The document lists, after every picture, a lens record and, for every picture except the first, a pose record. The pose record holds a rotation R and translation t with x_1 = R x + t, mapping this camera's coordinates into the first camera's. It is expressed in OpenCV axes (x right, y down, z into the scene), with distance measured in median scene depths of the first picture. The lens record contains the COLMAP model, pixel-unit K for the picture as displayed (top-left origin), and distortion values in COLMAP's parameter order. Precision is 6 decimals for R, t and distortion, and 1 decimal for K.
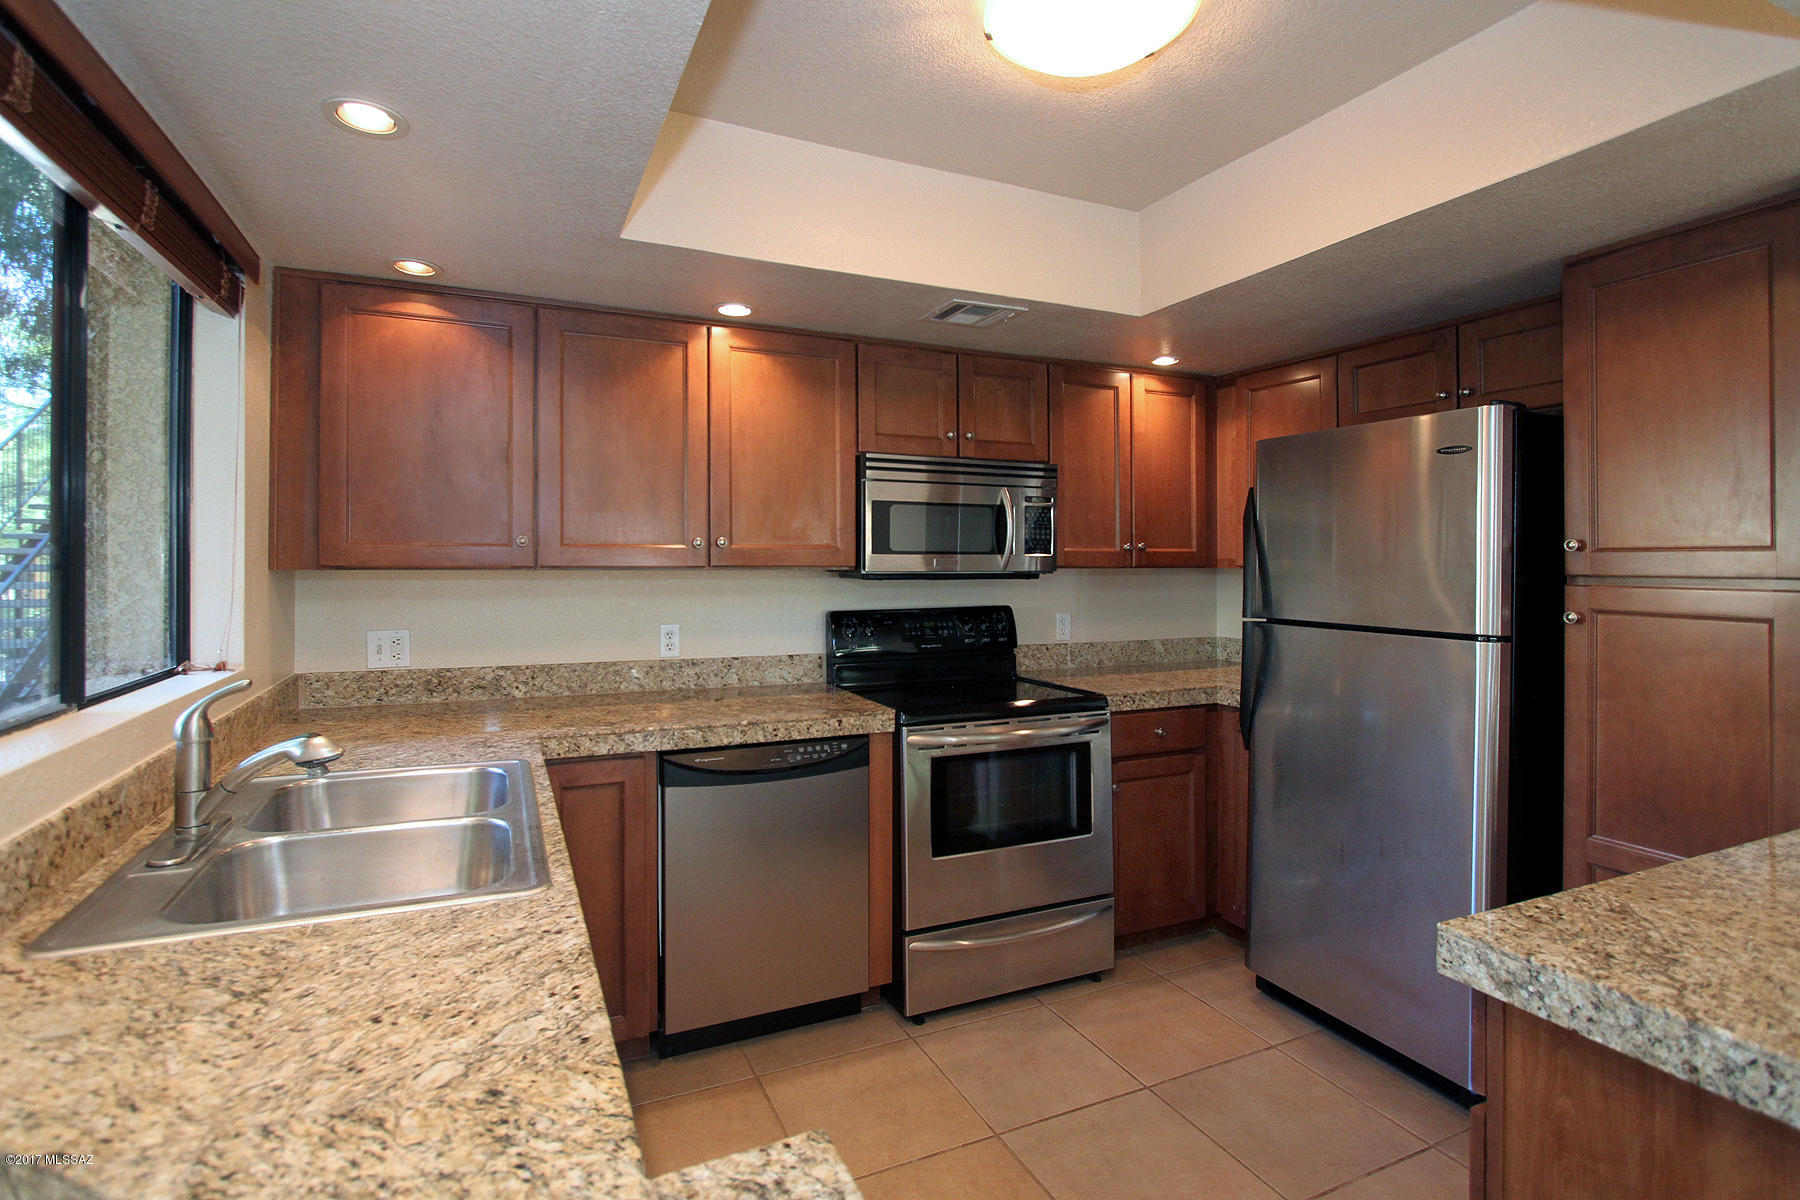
lens RADIAL K [[896.7, 0, 1020.2], [0, 896.7, 567.4], [0, 0, 1]] dist [-0.003079, 0.001345]
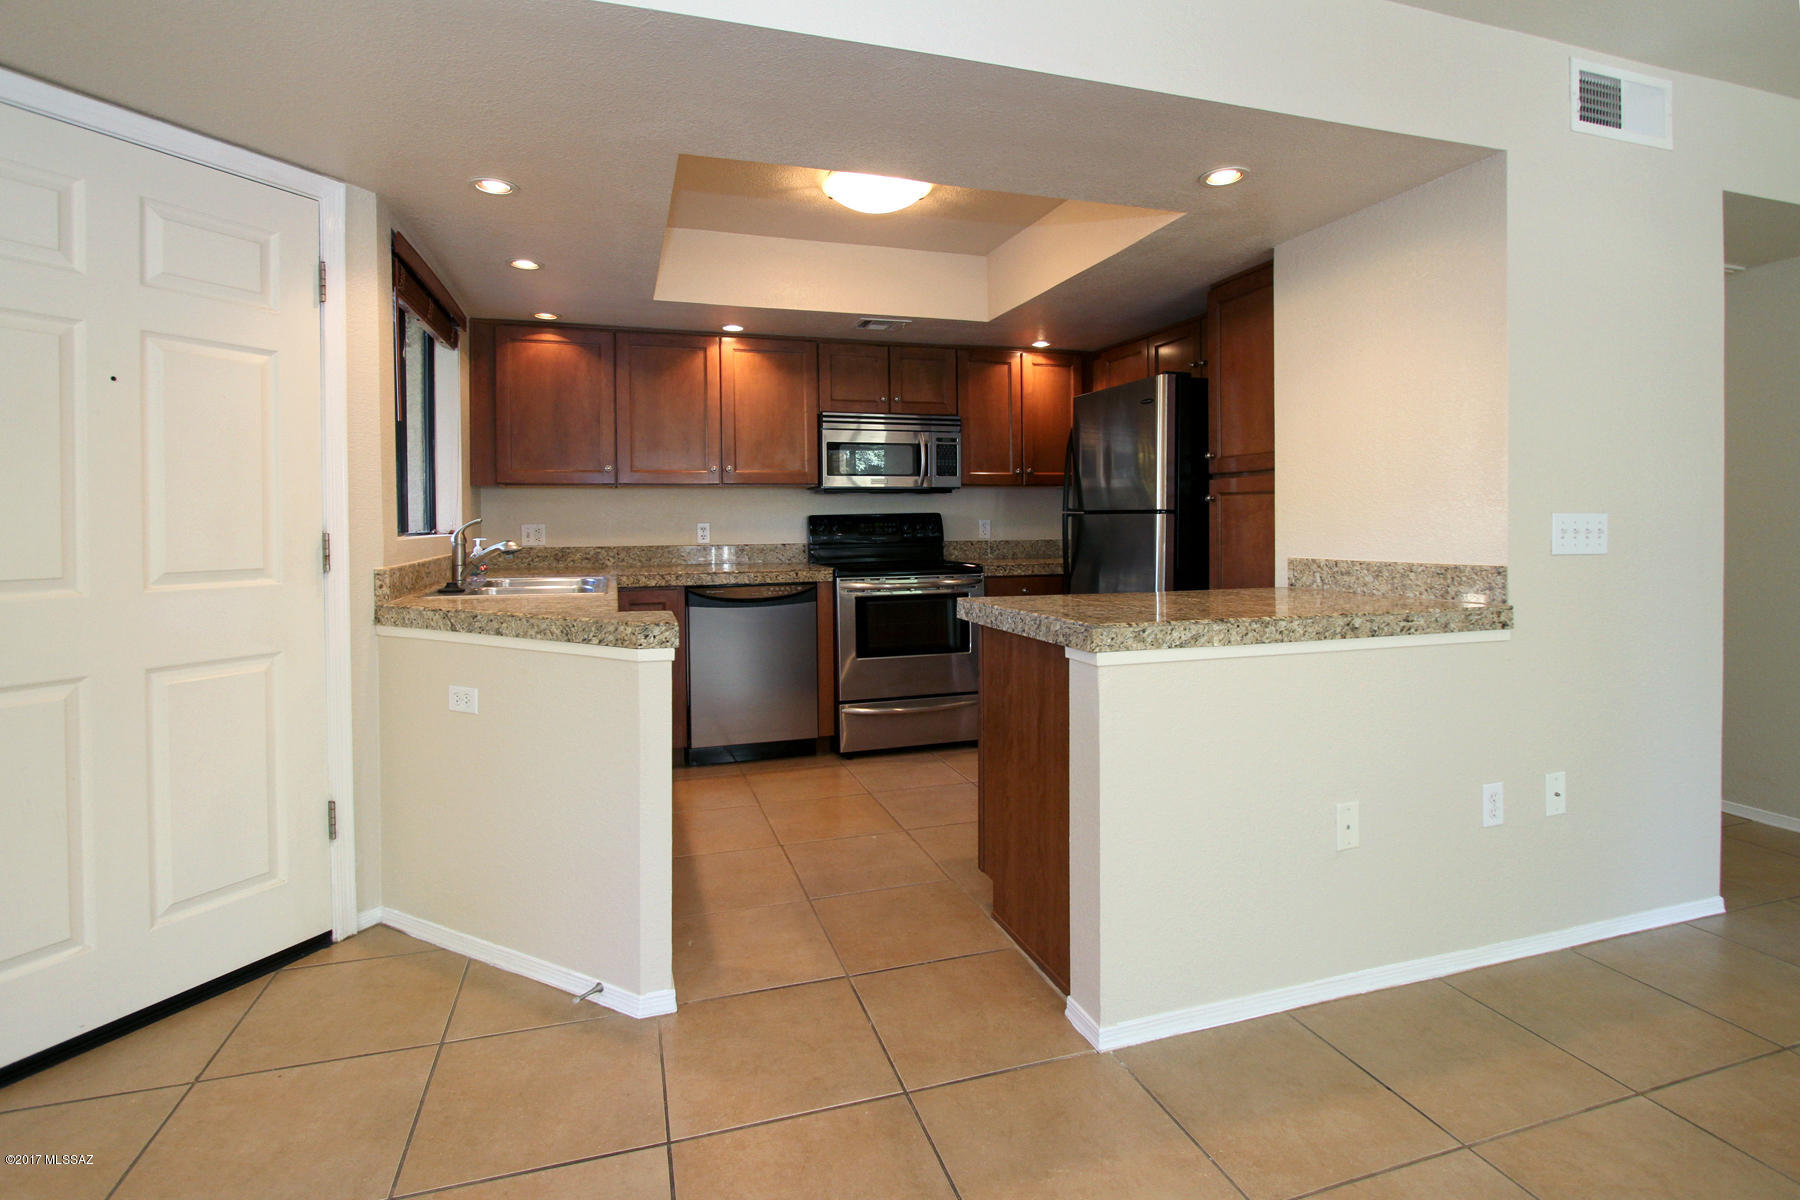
lens RADIAL K [[896.7, 0, 1086.5], [0, 896.7, 520.9], [0, 0, 1]] dist [-0.003079, 0.001345]
pose [[0.998294, -0.020288, -0.054753, 0.410451], [0.020162, 0.999793, -0.002856, 0.085346], [0.054799, 0.001747, 0.998496, -0.606007]]
